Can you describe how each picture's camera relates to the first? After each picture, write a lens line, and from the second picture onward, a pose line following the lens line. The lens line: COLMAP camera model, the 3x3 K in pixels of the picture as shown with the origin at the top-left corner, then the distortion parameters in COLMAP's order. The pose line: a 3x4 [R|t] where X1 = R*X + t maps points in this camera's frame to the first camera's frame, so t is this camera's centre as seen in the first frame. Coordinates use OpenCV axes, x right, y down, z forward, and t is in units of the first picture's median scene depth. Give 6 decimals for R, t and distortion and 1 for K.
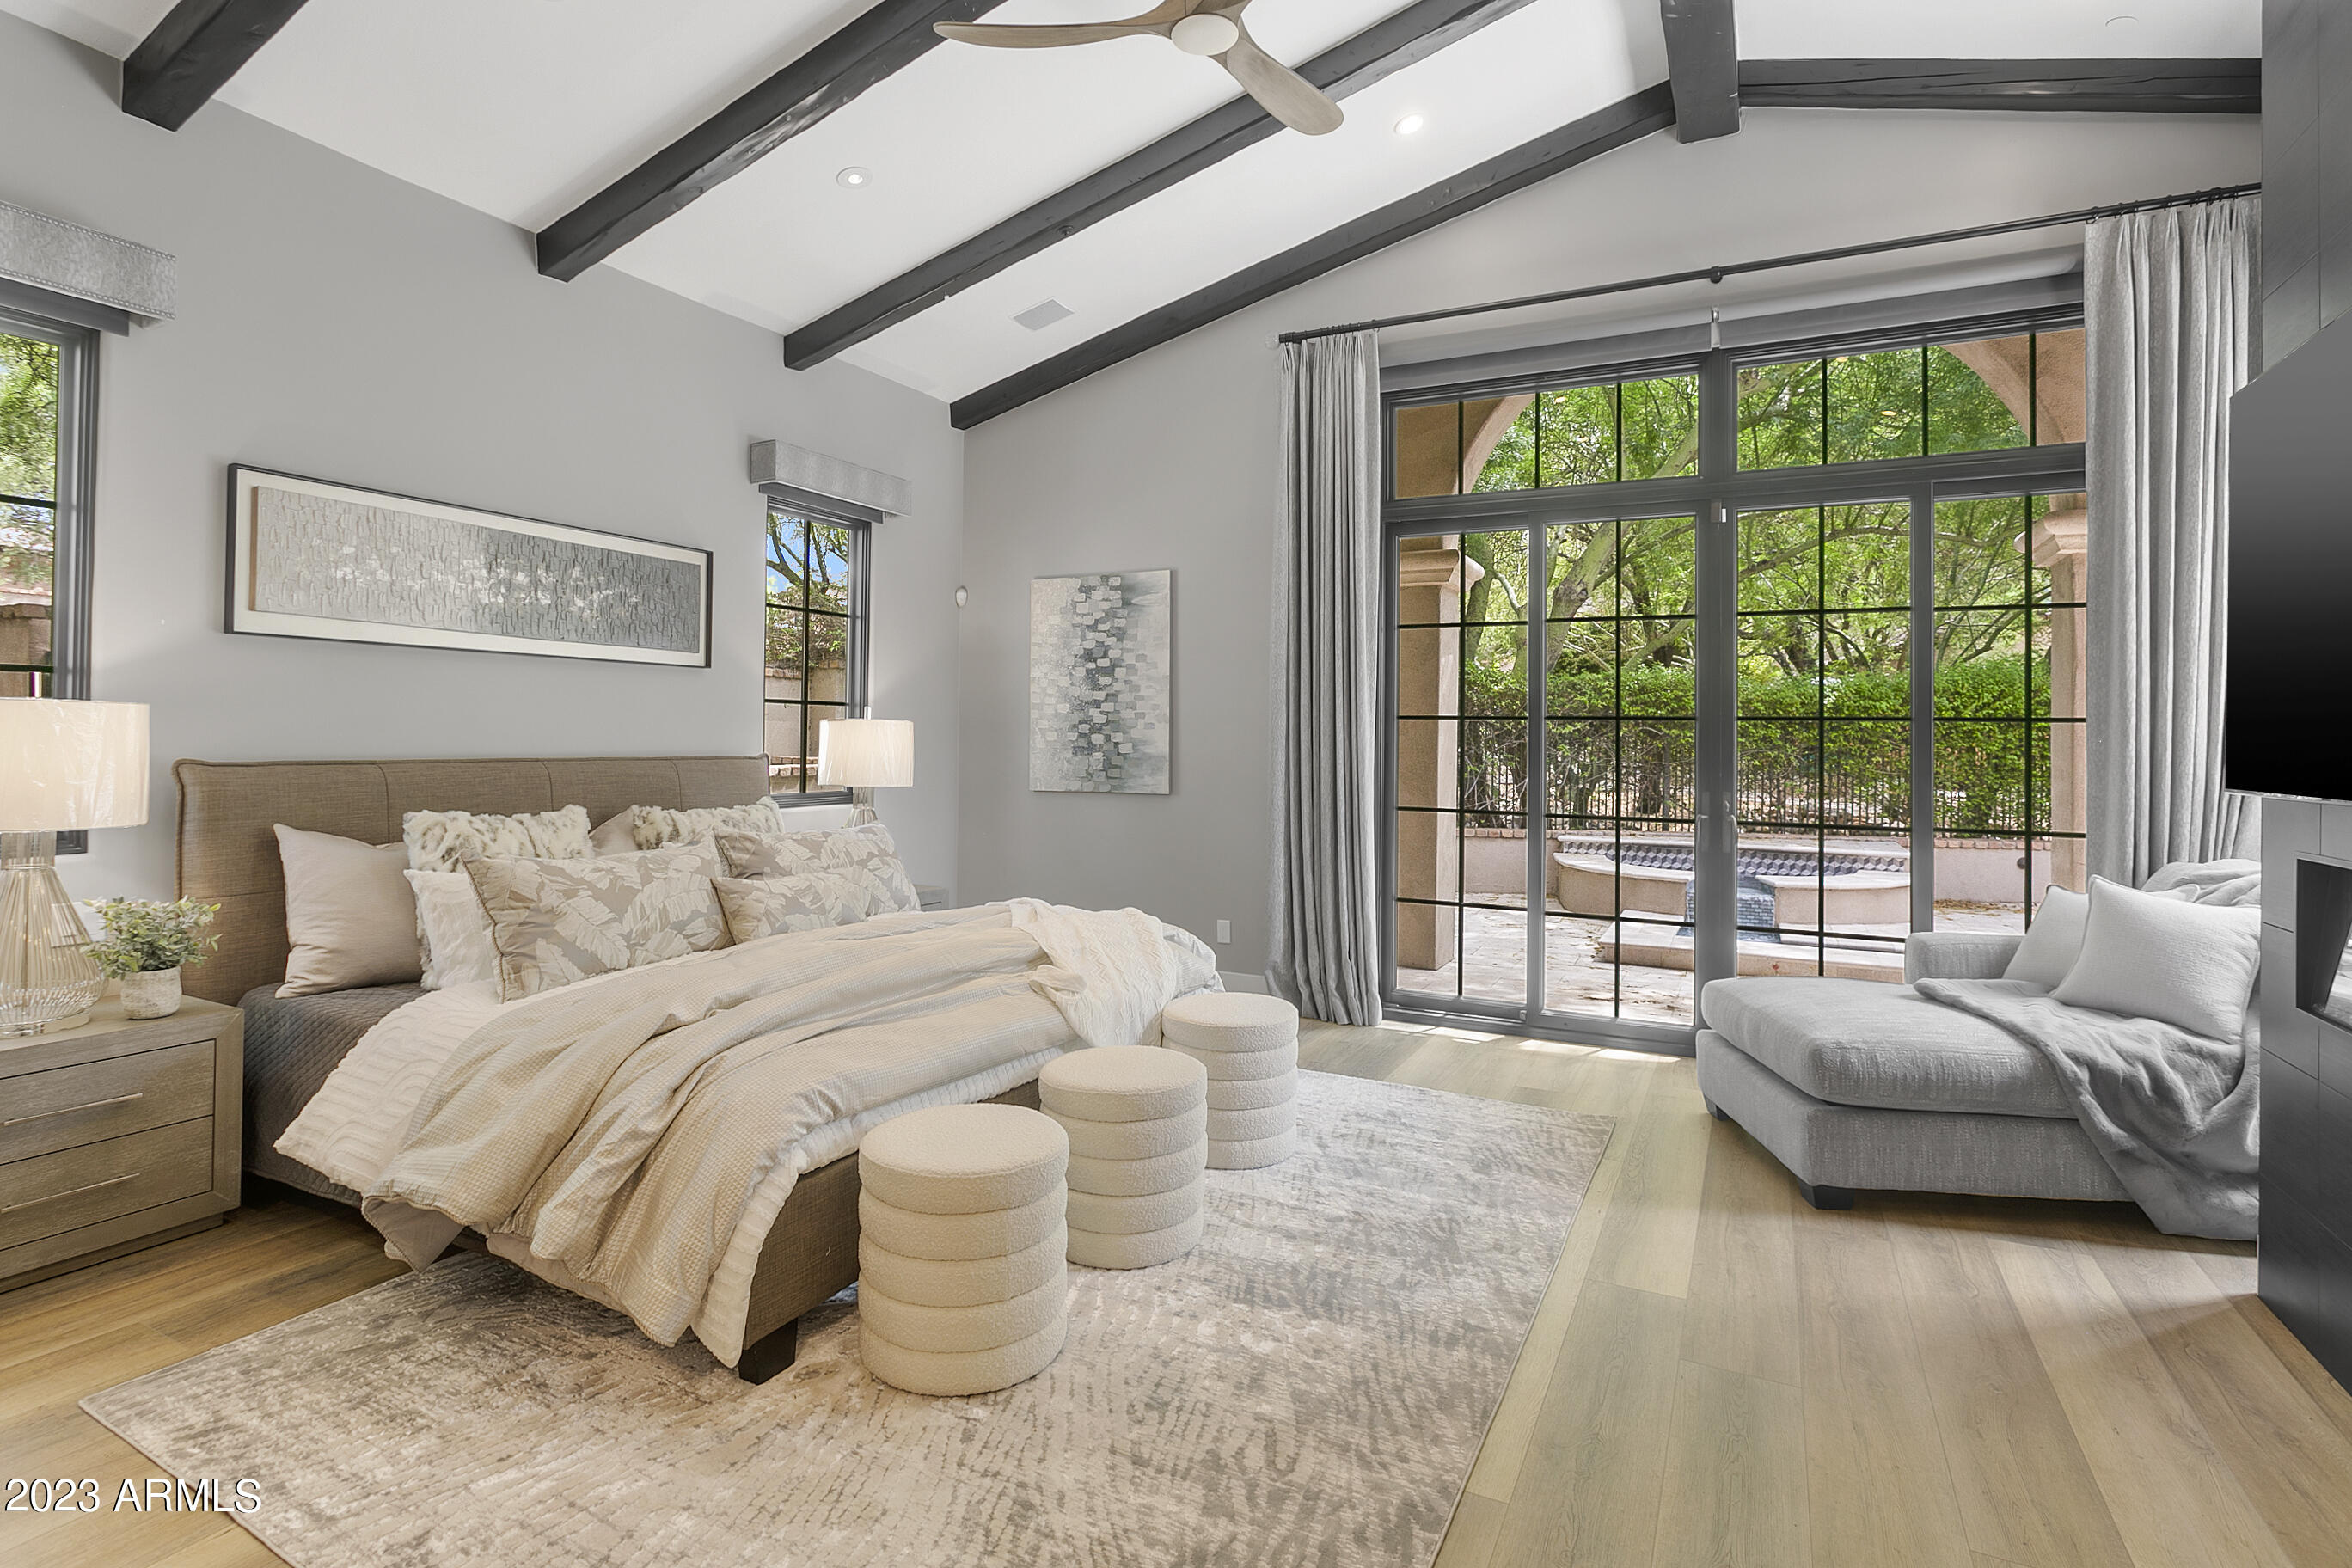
lens RADIAL K [[1150.6, 0, 1177.5], [0, 1150.6, 761.0], [0, 0, 1]] dist [0.000316, 0.000045]
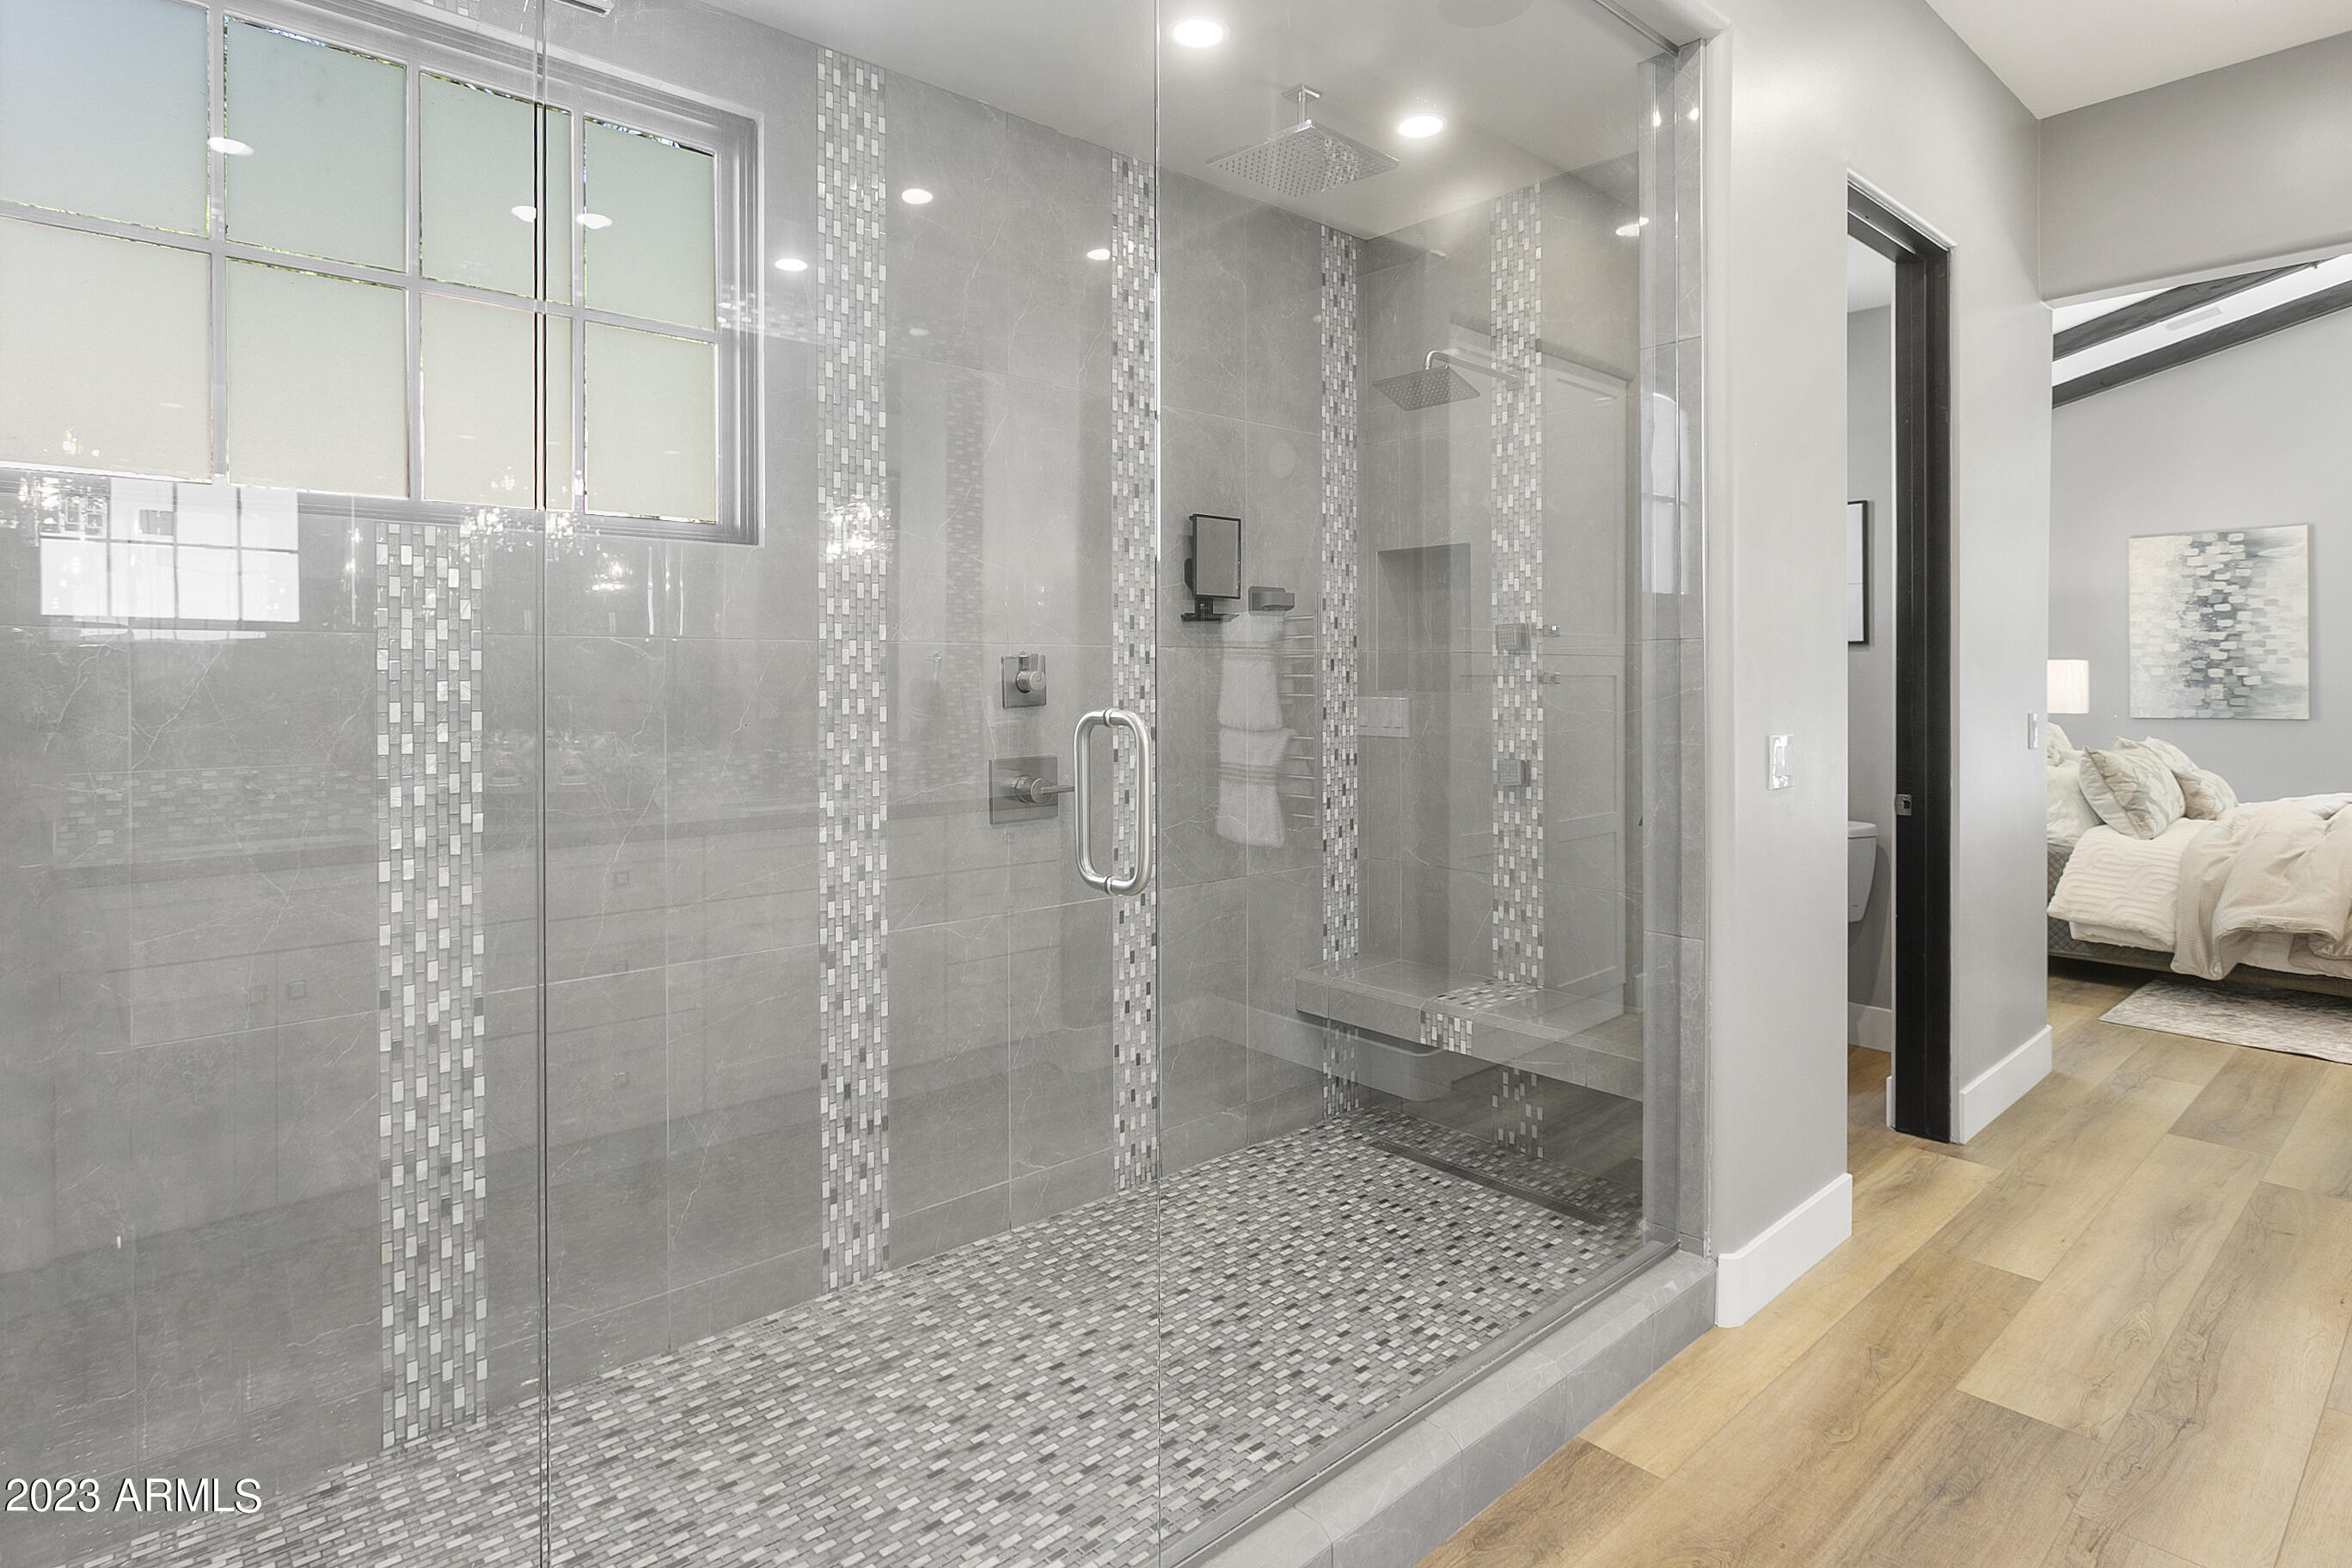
lens RADIAL K [[1258.5, 0, 1181.2], [0, 1258.5, 711.0], [0, 0, 1]] dist [0.001007, 0.000151]
pose [[0.934884, -0.006769, -0.354888, -0.598827], [0.008252, 0.999962, 0.002666, 0.007323], [0.354857, -0.005421, 0.934905, -0.567394]]
